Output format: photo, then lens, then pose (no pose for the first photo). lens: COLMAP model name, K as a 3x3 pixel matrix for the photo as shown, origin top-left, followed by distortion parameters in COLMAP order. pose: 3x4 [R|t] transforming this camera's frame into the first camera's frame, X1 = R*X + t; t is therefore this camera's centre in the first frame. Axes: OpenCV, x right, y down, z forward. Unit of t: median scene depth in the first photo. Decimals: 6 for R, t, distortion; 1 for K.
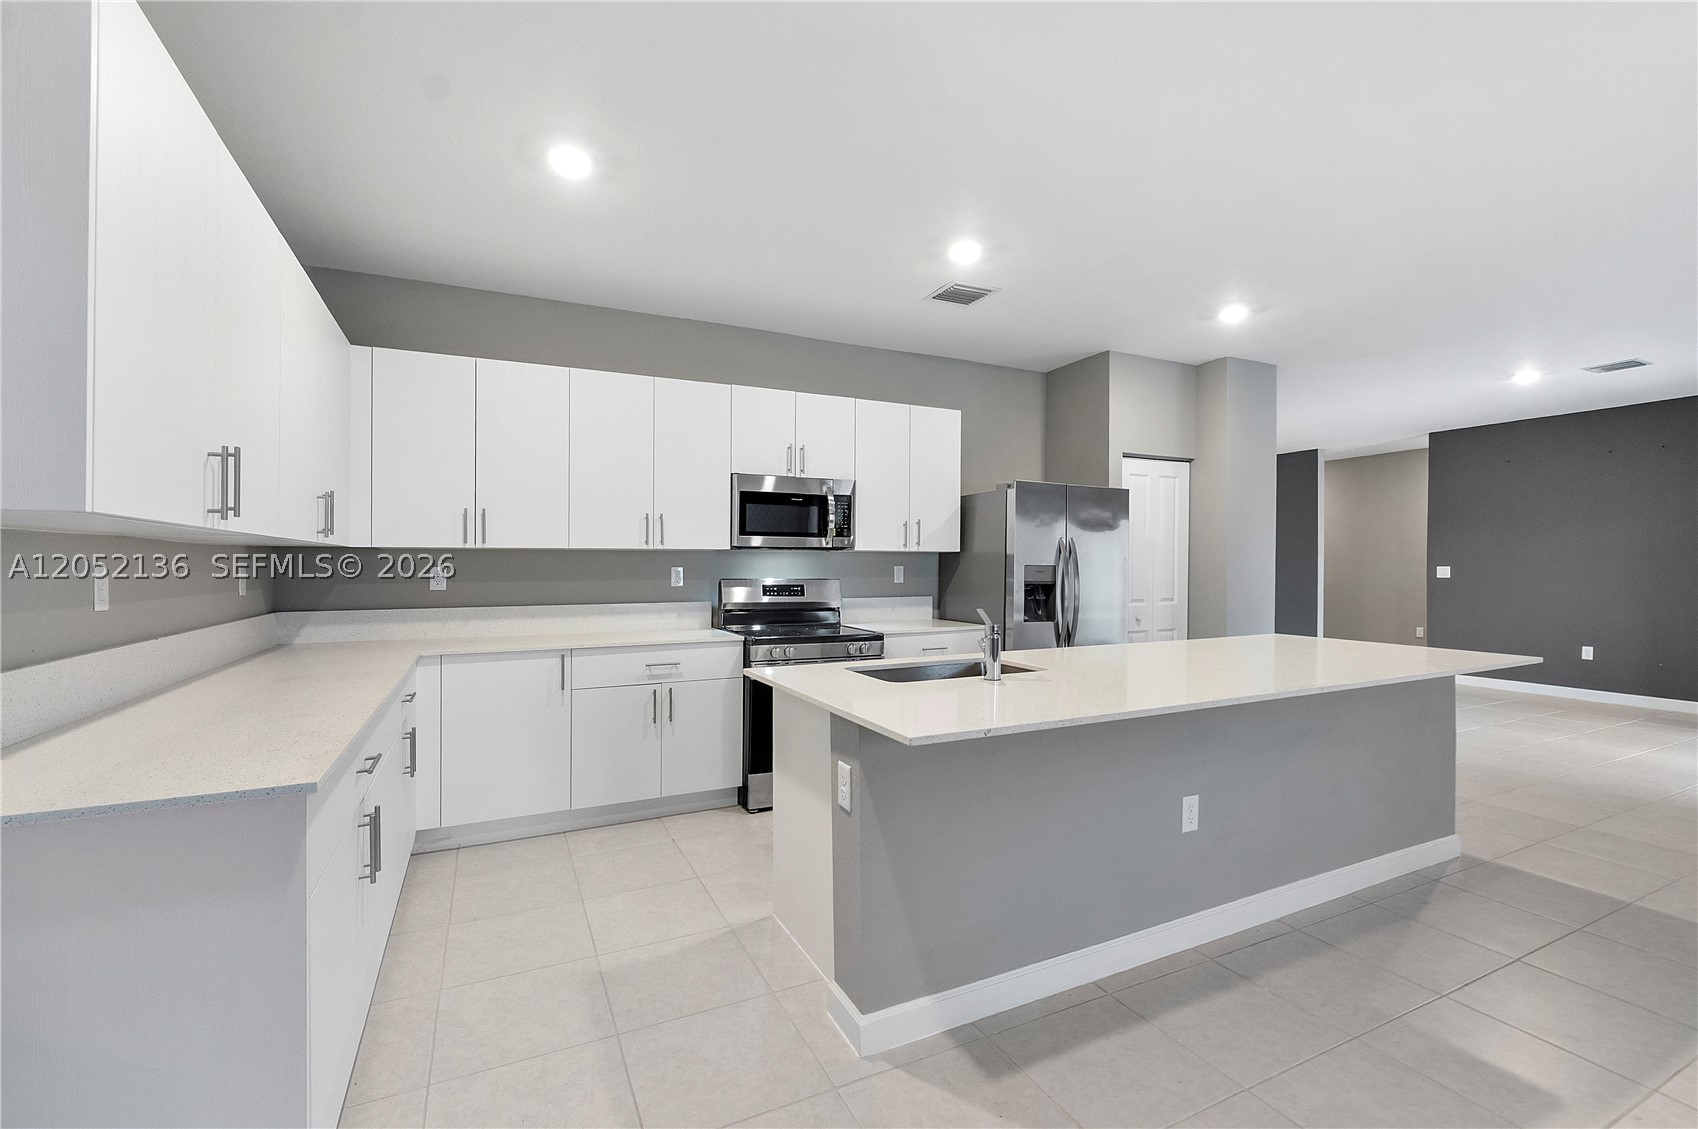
lens RADIAL K [[722.0, 0, 861.3], [0, 722.0, 570.6], [0, 0, 1]] dist [-0.002459, -0.000457]
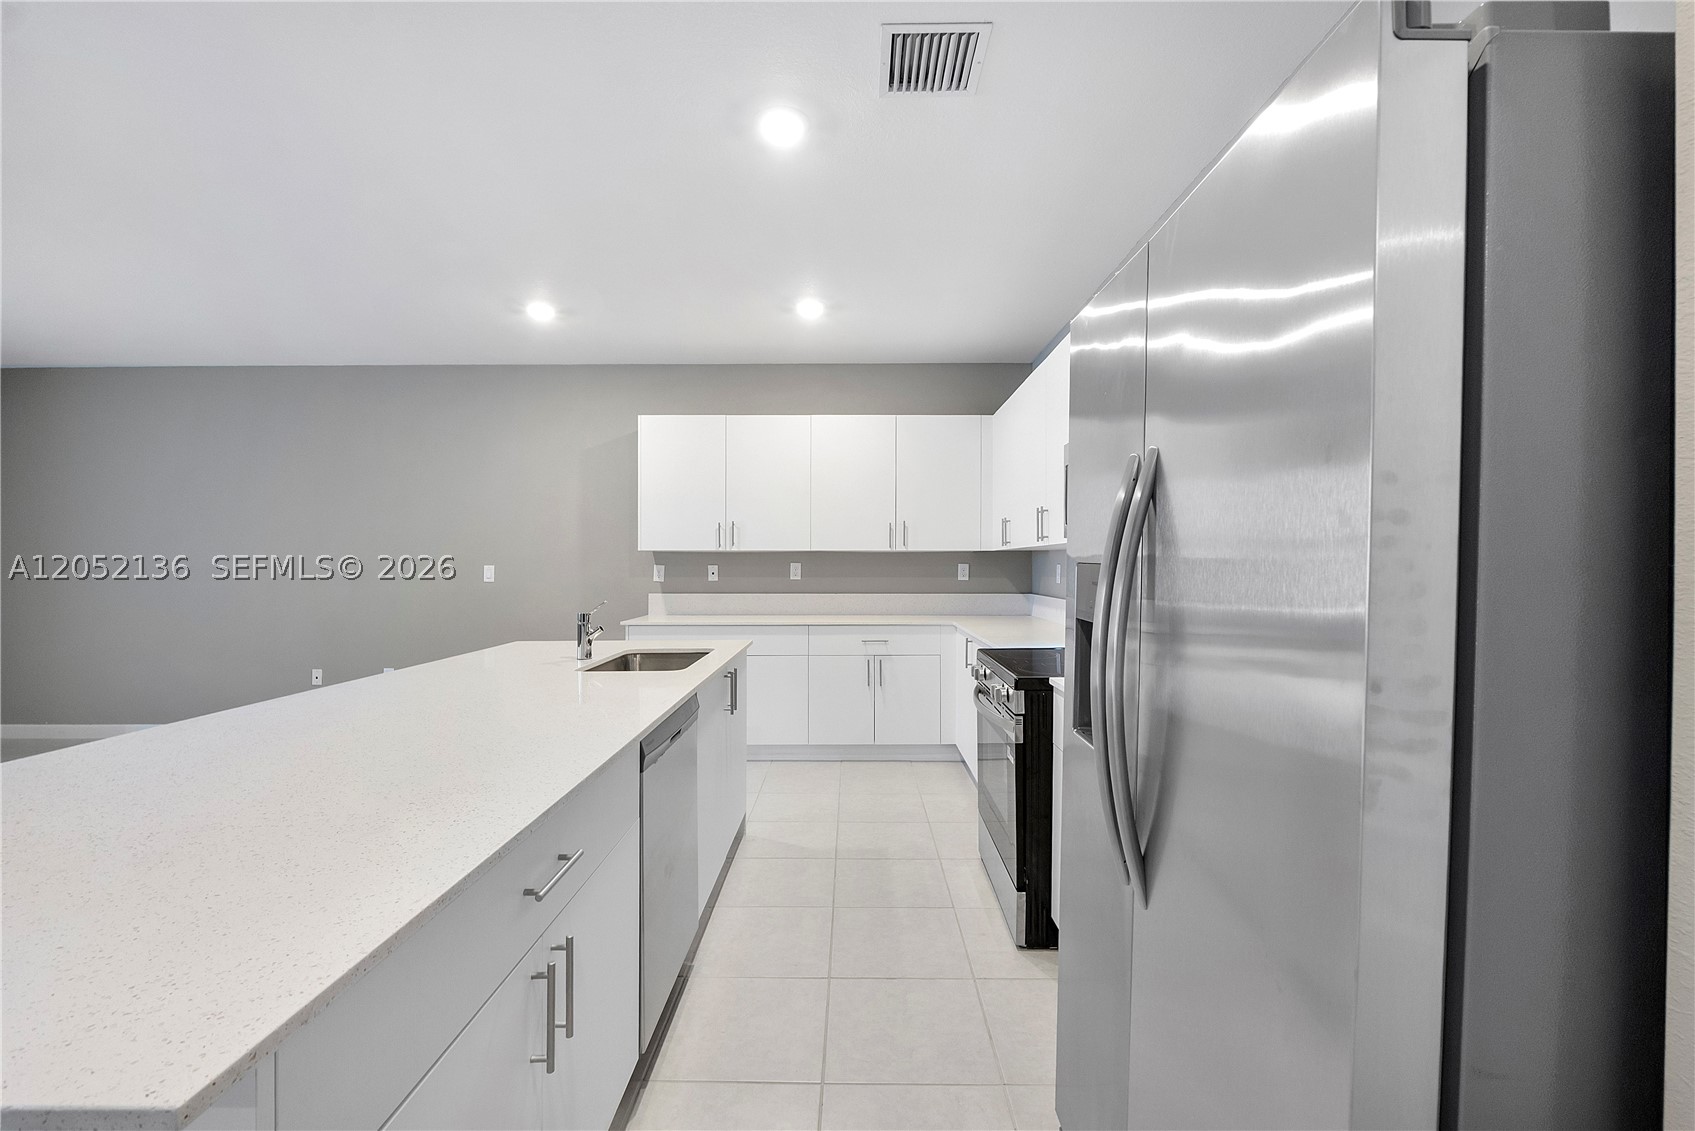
lens RADIAL K [[720.8, 0, 847.4], [0, 720.8, 566.2], [0, 0, 1]] dist [-0.002459, -0.000457]
pose [[-0.451693, 0.002222, -0.892171, 0.616644], [-0.008097, 0.999945, 0.006590, -0.006976], [0.892137, 0.010201, -0.451650, 1.141993]]
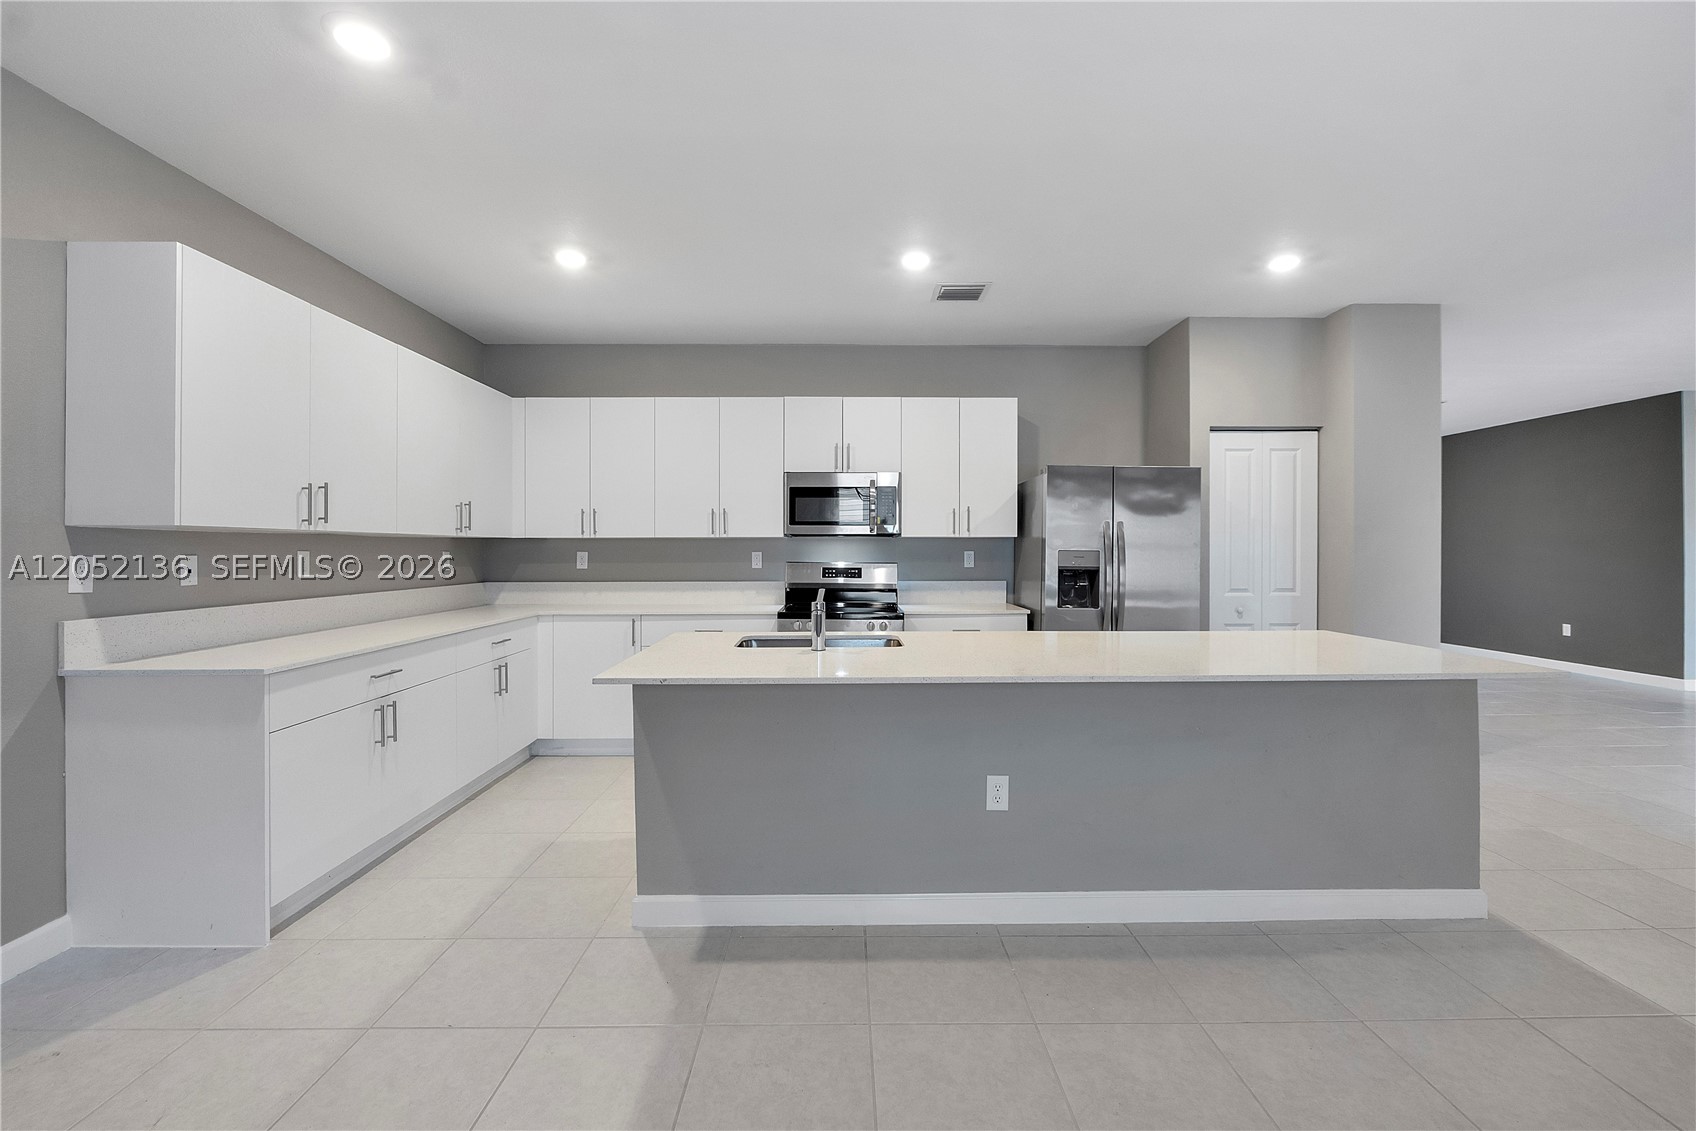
lens RADIAL K [[721.2, 0, 861.5], [0, 721.2, 546.9], [0, 0, 1]] dist [-0.002459, -0.000457]
pose [[0.906715, -0.001571, -0.421741, 0.429141], [-0.003320, 0.999936, -0.010862, -0.000965], [0.421731, 0.011248, 0.906651, -0.008800]]
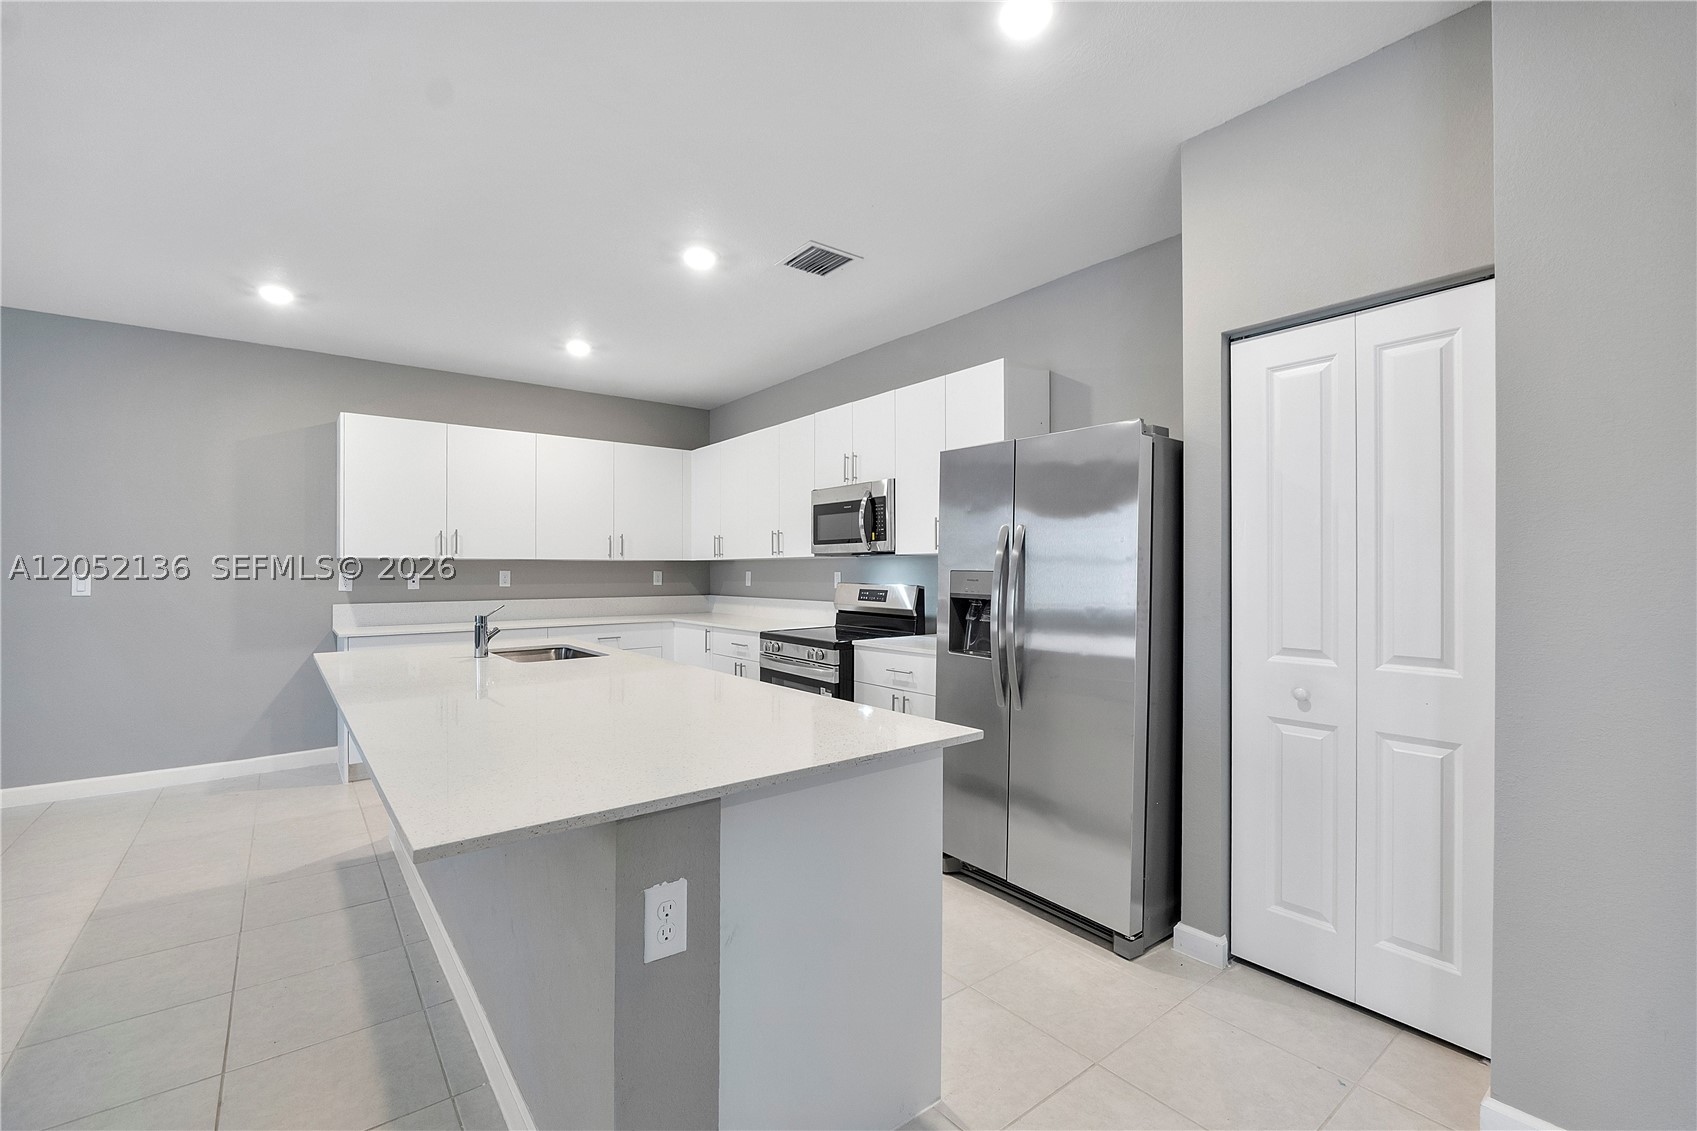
lens RADIAL K [[721.6, 0, 851.2], [0, 721.6, 571.2], [0, 0, 1]] dist [-0.002459, -0.000457]
pose [[0.210554, 0.001570, -0.977581, 0.958650], [-0.006792, 0.999977, 0.000143, -0.006997], [0.977559, 0.006610, 0.210560, 0.821435]]
